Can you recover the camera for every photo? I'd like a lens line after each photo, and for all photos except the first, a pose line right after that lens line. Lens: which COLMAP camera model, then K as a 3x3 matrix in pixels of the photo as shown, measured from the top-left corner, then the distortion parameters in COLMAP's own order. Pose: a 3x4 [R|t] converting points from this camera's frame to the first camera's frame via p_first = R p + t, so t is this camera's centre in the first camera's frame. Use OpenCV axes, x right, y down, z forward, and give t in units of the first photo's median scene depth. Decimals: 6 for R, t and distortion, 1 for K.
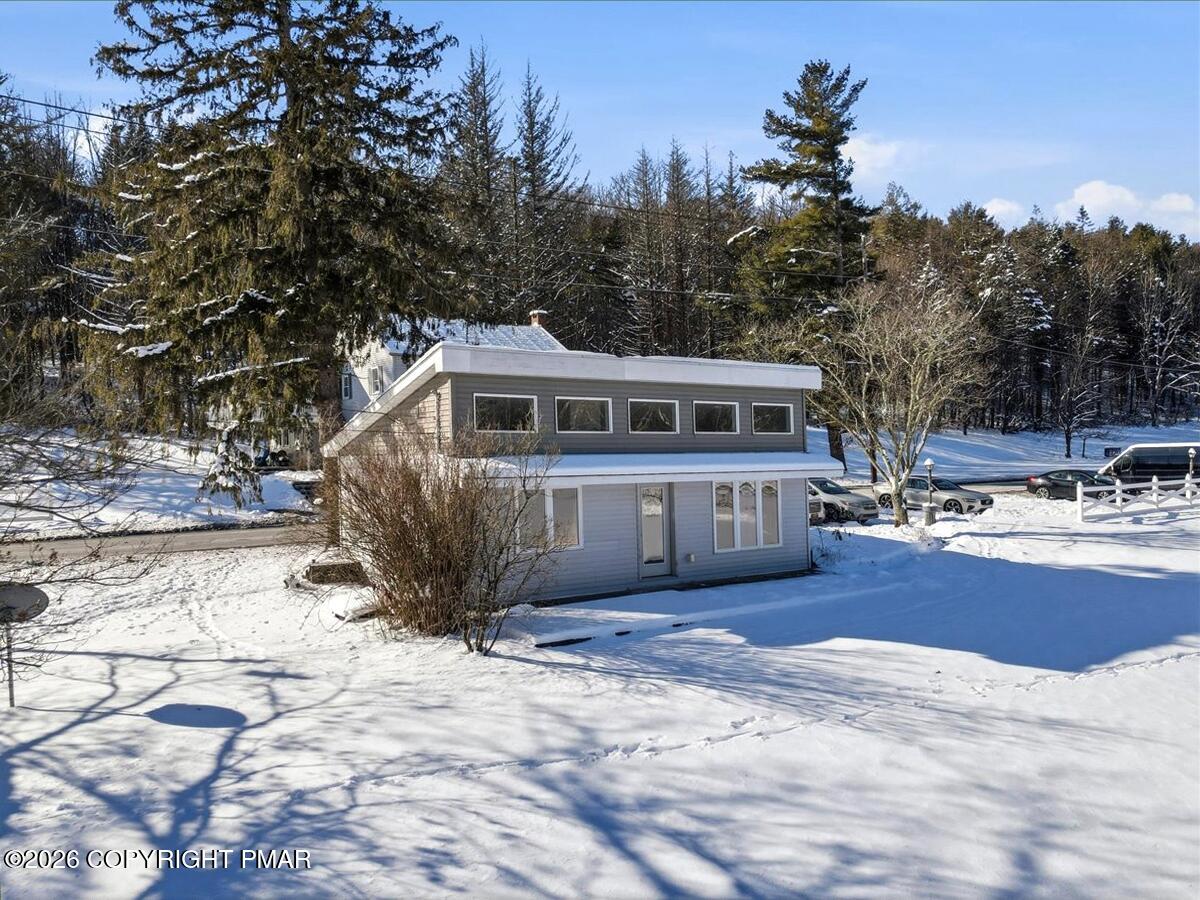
lens RADIAL K [[897.2, 0, 600.0], [0, 897.2, 450.0], [0, 0, 1]] dist [0.004561, 0.006137]
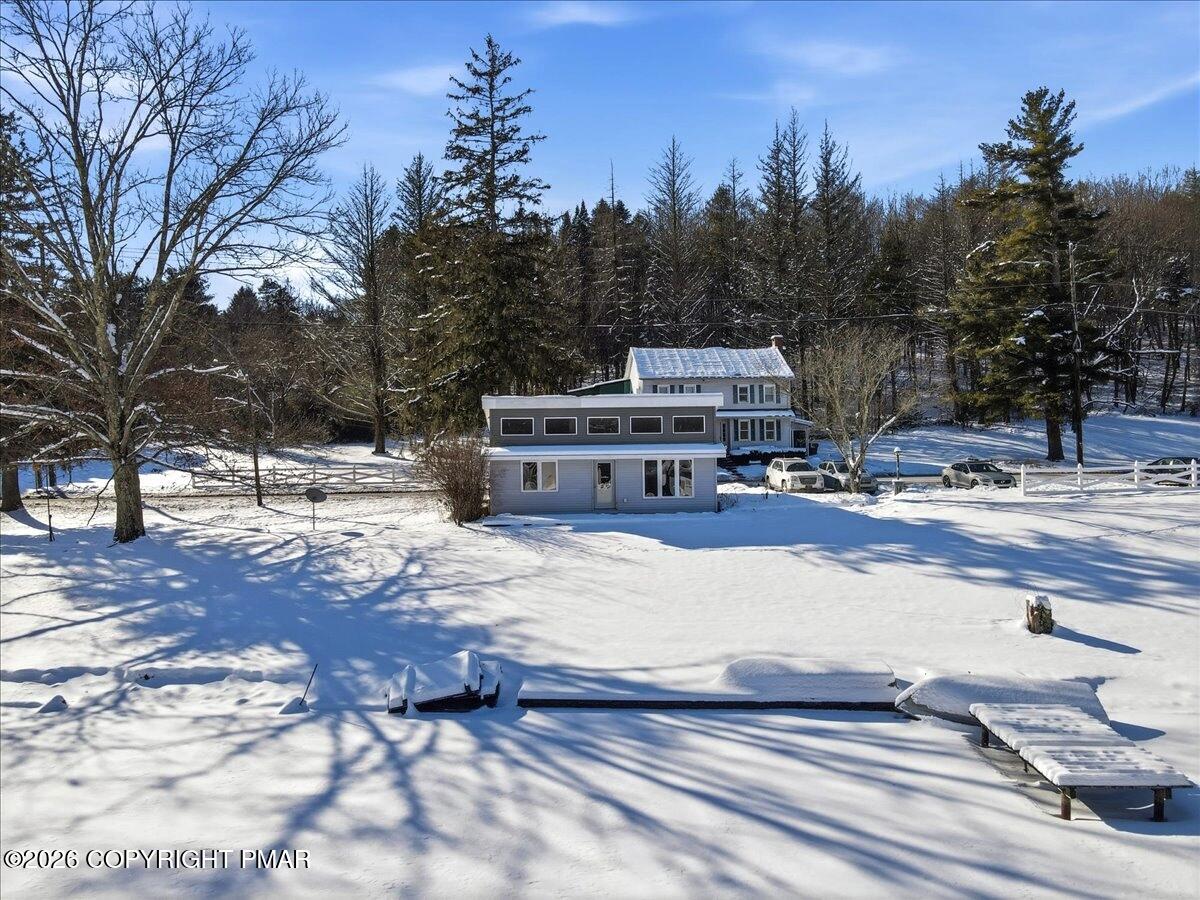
lens RADIAL K [[875.5, 0, 600.0], [0, 875.5, 450.0], [0, 0, 1]] dist [0.000955, 0.029432]
pose [[0.838532, 0.000071, -0.544852, 0.497138], [0.006266, 0.999933, 0.009773, -0.001444], [0.544816, -0.011609, 0.838475, -0.268967]]
